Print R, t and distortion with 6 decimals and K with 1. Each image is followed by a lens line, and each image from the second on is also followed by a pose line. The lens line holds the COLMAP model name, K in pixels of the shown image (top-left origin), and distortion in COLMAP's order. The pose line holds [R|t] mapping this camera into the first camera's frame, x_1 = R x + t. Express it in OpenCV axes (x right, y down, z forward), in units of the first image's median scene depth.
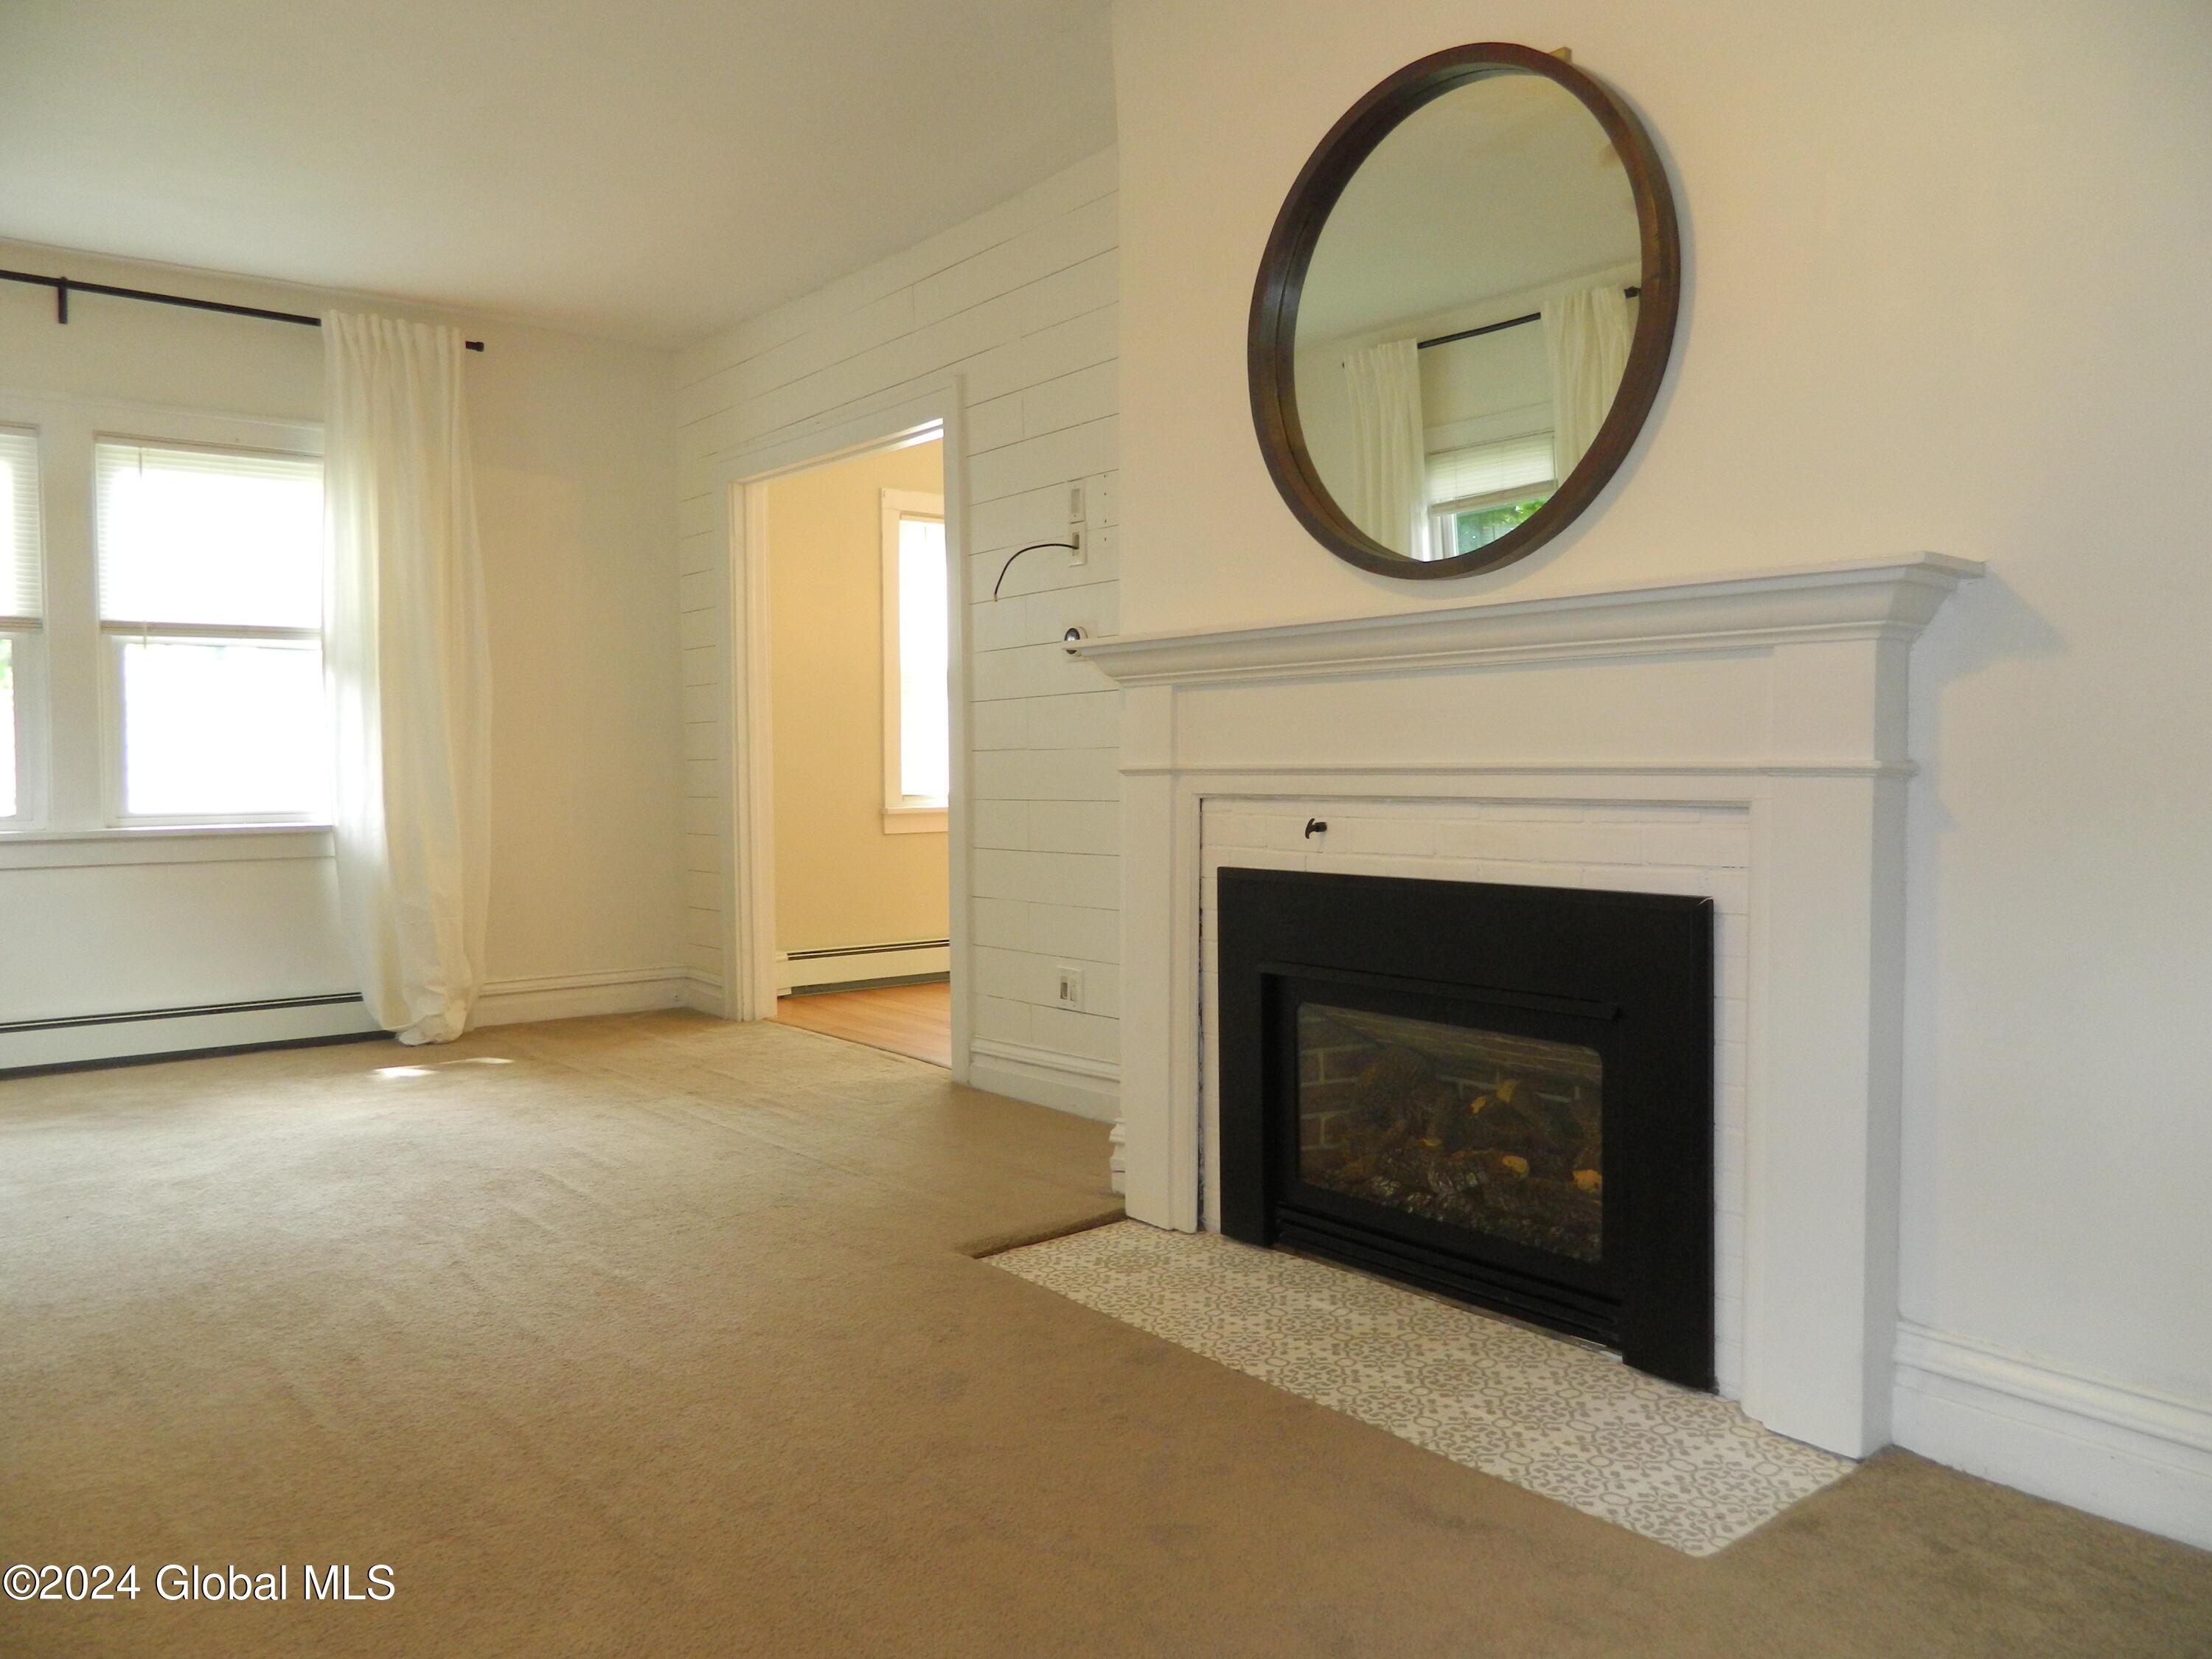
lens RADIAL K [[1666.7, 0, 1107.9], [0, 1666.7, 803.3], [0, 0, 1]] dist [0.008403, 0.000719]
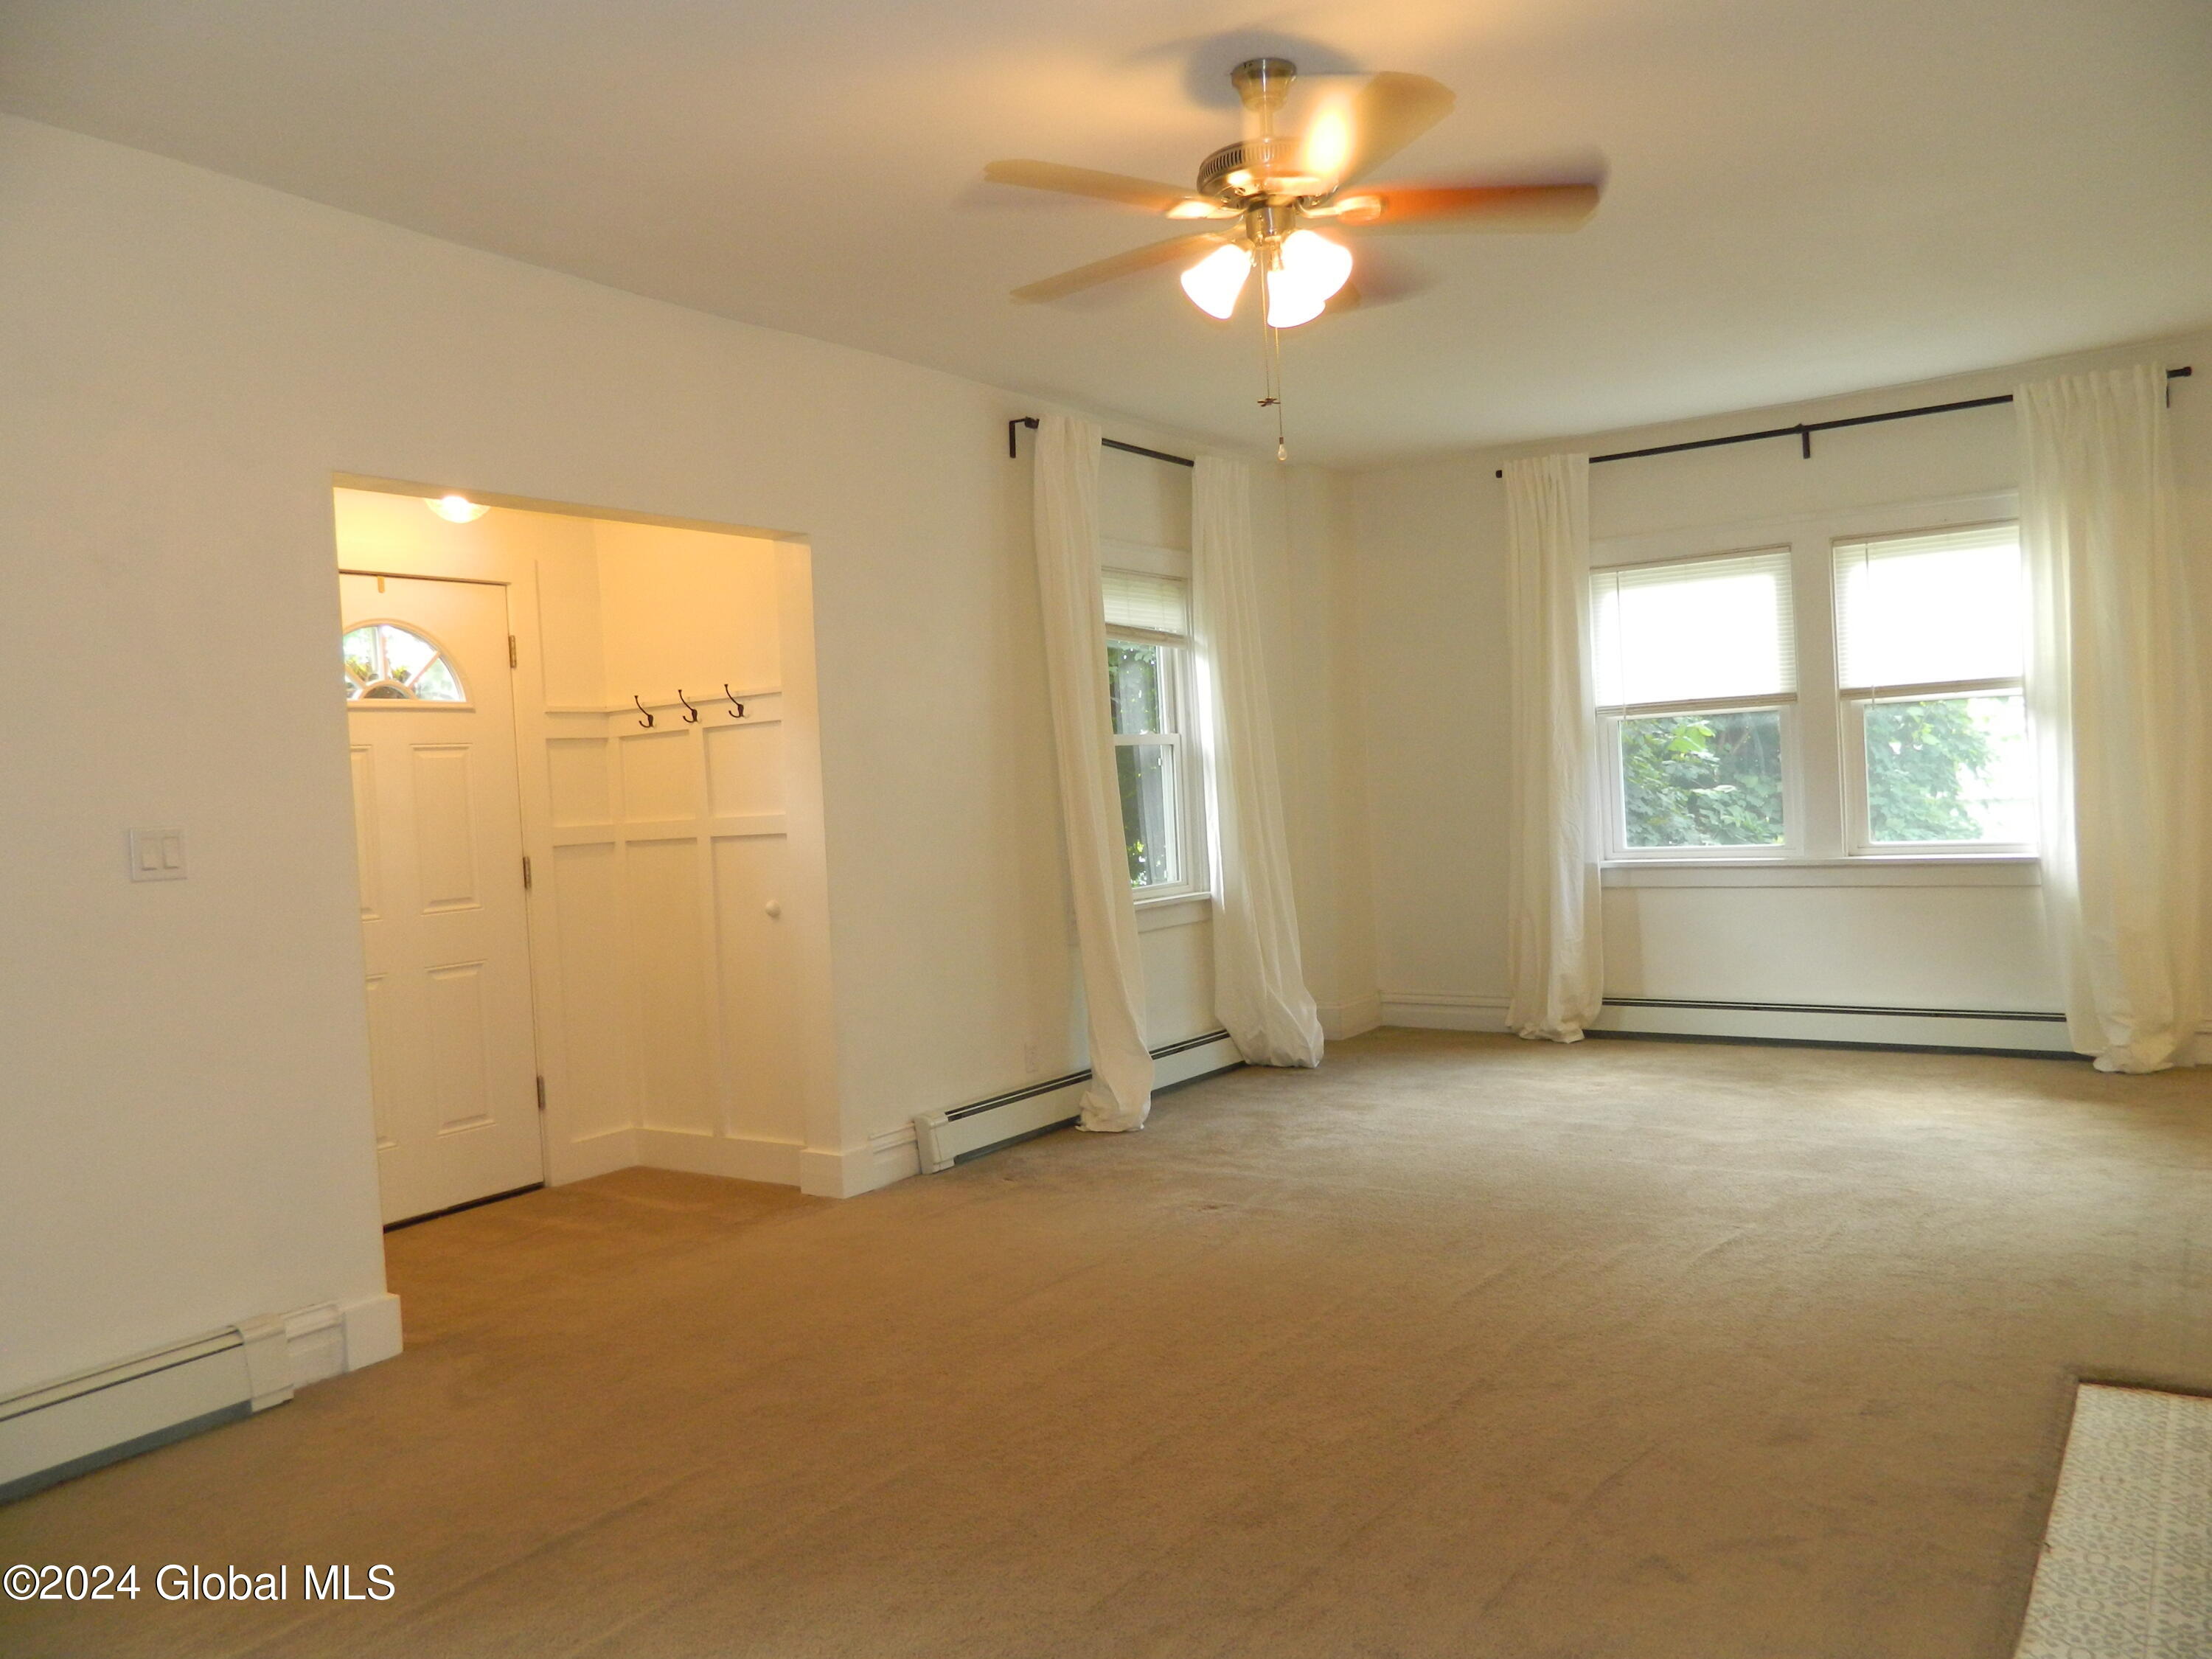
lens RADIAL K [[1629.3, 0, 1079.2], [0, 1629.3, 834.1], [0, 0, 1]] dist [-0.001118, -0.008998]
pose [[0.297229, 0.024192, -0.954500, 0.632944], [0.023627, 0.999187, 0.032682, -0.090601], [0.954514, -0.032266, 0.296415, 0.164088]]
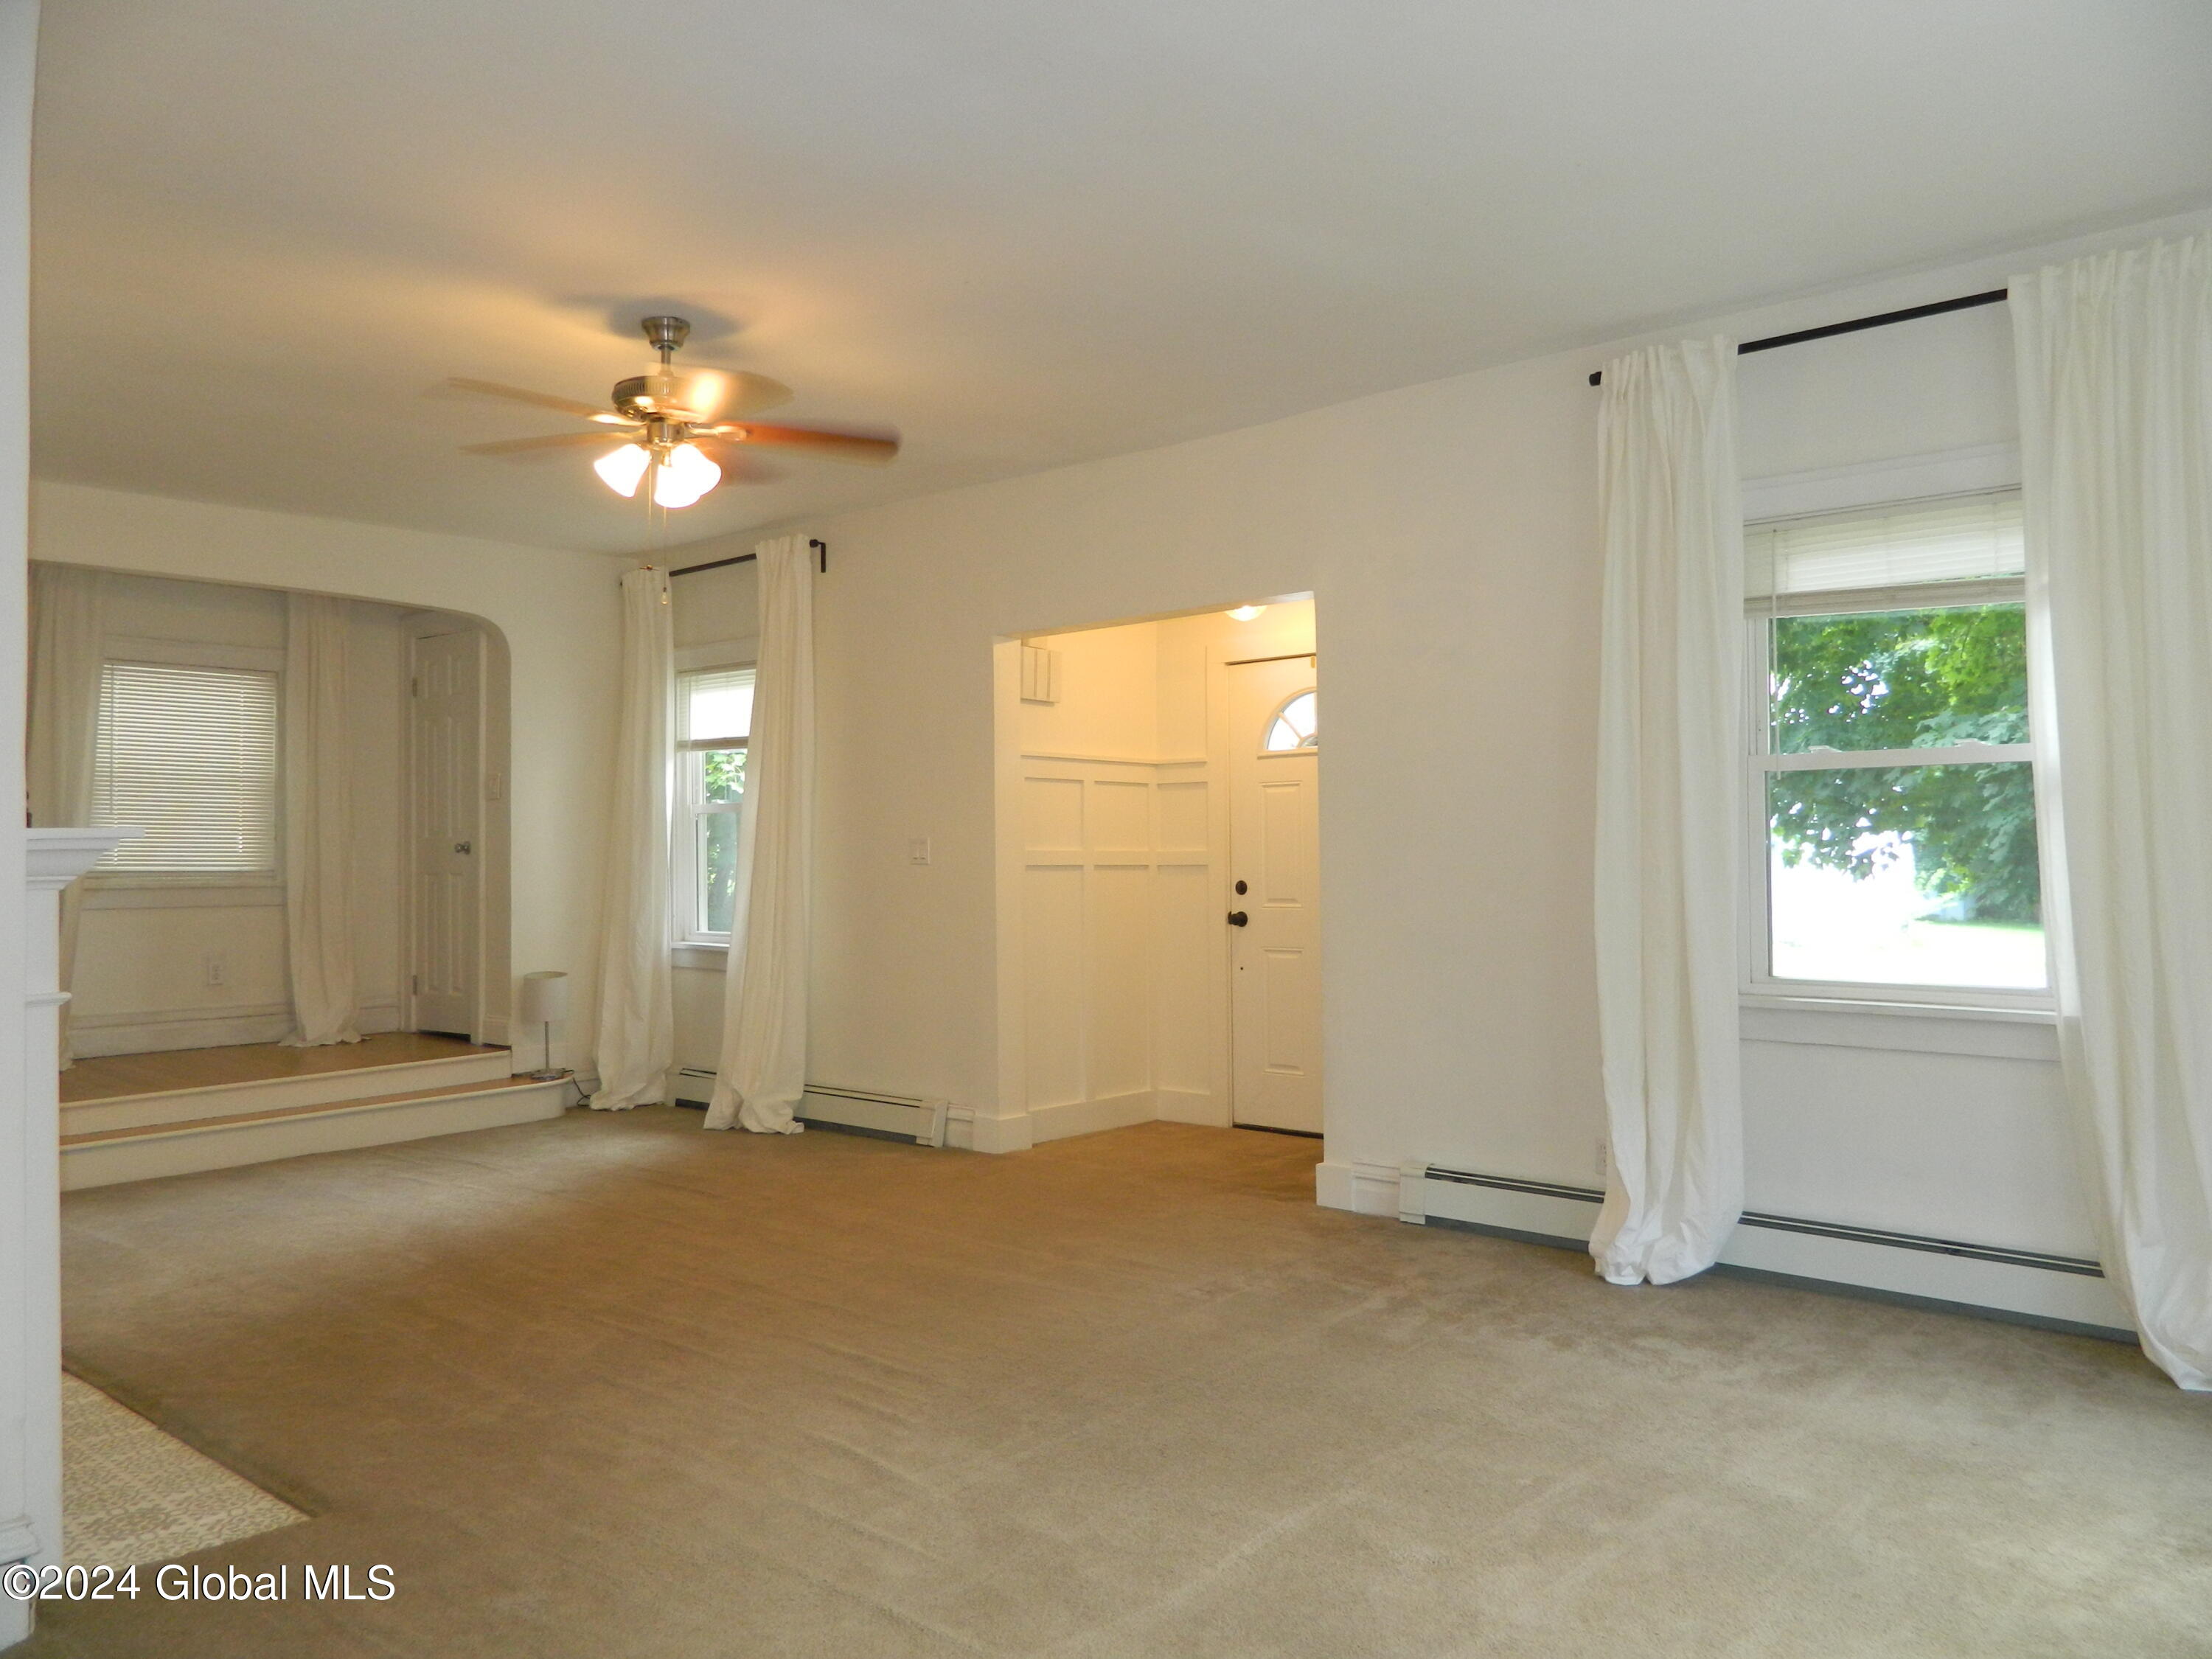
lens RADIAL K [[1629.0, 0, 1134.6], [0, 1629.0, 893.1], [0, 0, 1]] dist [0.032059, 0.000190]
pose [[-0.982033, 0.028270, -0.186580, -0.362337], [0.019104, 0.998529, 0.050743, -0.111307], [0.187740, 0.046267, -0.981128, 1.935274]]
